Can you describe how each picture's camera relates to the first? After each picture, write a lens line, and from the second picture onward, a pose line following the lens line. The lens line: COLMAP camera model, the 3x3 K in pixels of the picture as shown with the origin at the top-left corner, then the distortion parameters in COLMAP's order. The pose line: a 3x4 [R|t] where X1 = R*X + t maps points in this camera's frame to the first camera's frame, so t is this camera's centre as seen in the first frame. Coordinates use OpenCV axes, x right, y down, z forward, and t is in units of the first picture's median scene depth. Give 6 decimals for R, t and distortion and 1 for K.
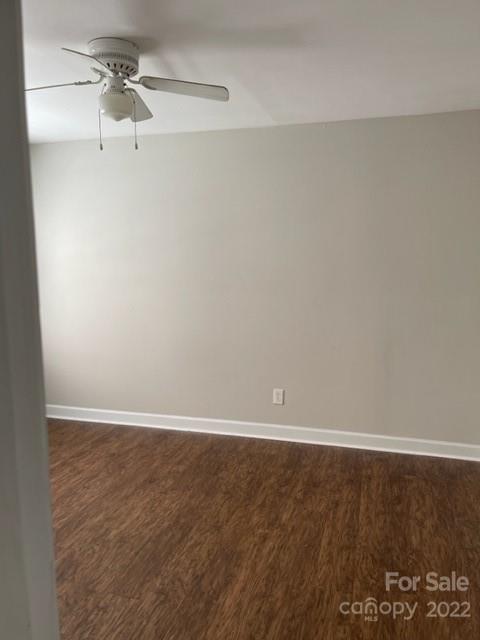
lens RADIAL K [[479.6, 0, 240.0], [0, 479.6, 320.0], [0, 0, 1]] dist [0.048835, -0.069630]
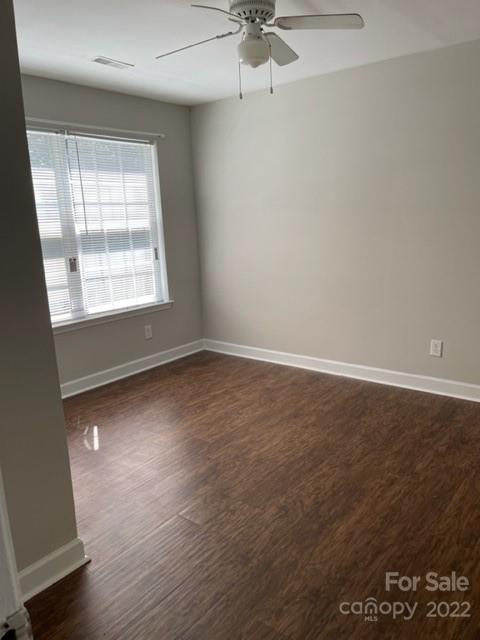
lens RADIAL K [[479.6, 0, 240.0], [0, 479.6, 320.0], [0, 0, 1]] dist [0.048835, -0.069630]
pose [[0.921961, 0.048093, -0.384286, 0.125760], [-0.009109, 0.994678, 0.102629, 0.017205], [0.387176, -0.091119, 0.917492, -0.010998]]
